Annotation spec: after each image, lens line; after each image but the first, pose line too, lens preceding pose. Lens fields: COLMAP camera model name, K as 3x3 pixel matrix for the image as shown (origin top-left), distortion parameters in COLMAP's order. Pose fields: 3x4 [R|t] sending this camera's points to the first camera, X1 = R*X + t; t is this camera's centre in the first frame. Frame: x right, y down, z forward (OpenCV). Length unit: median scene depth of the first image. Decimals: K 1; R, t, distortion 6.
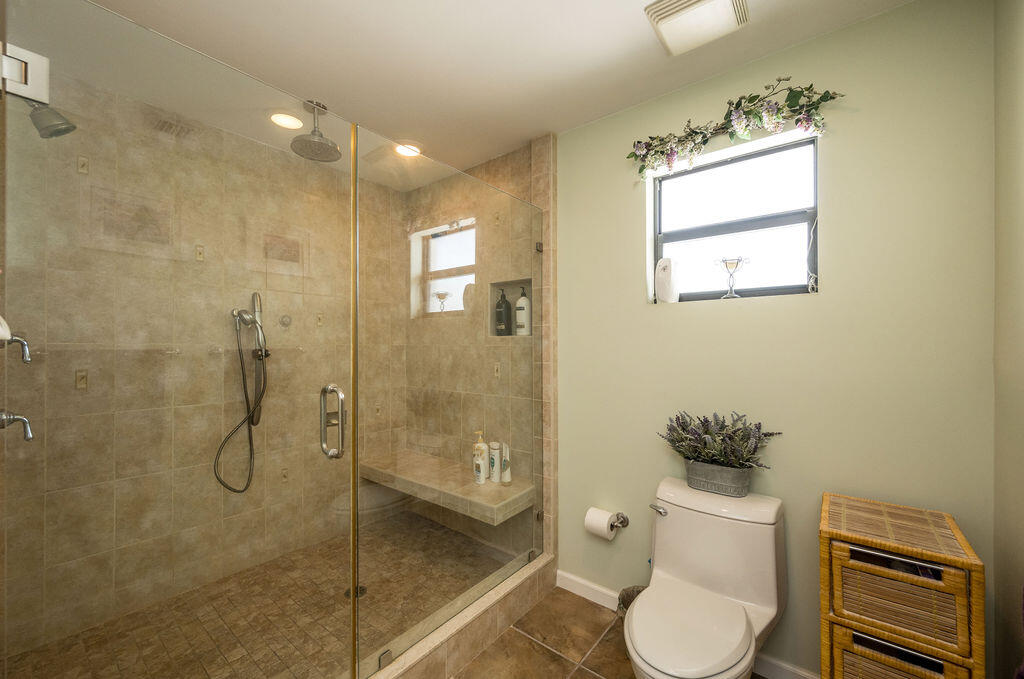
lens RADIAL K [[404.7, 0, 508.4], [0, 404.7, 343.0], [0, 0, 1]] dist [-0.001219, -0.000126]
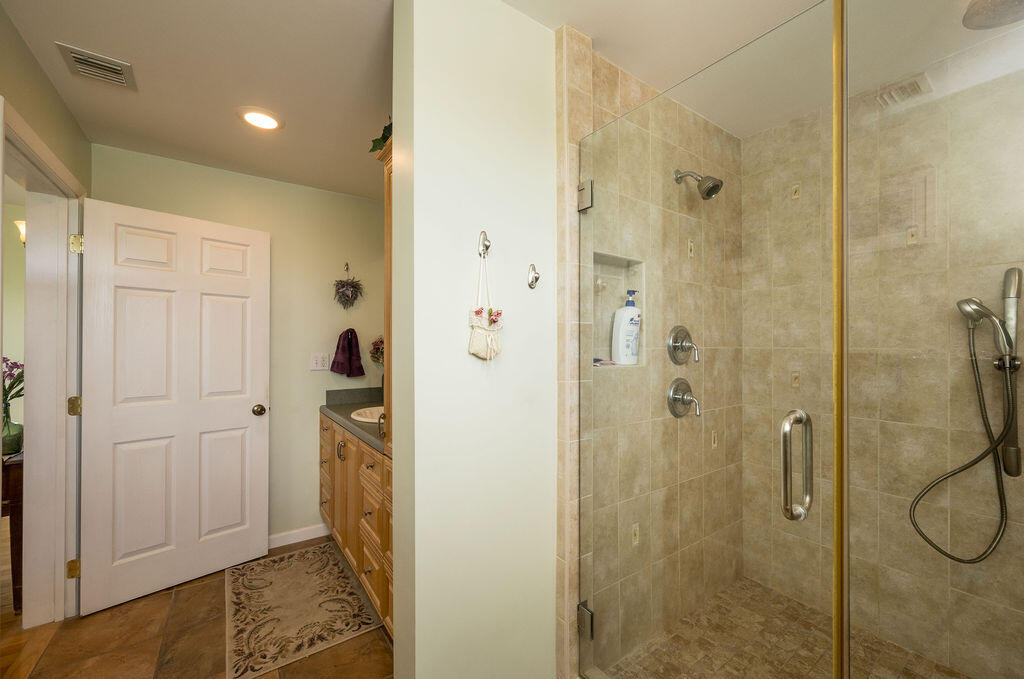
lens RADIAL K [[404.7, 0, 508.8], [0, 404.7, 343.8], [0, 0, 1]] dist [-0.001219, -0.000126]
pose [[-0.281578, -0.012957, -0.959451, 0.237791], [0.001746, 0.999900, -0.014016, 0.003289], [0.959537, -0.005622, -0.281527, 0.473114]]
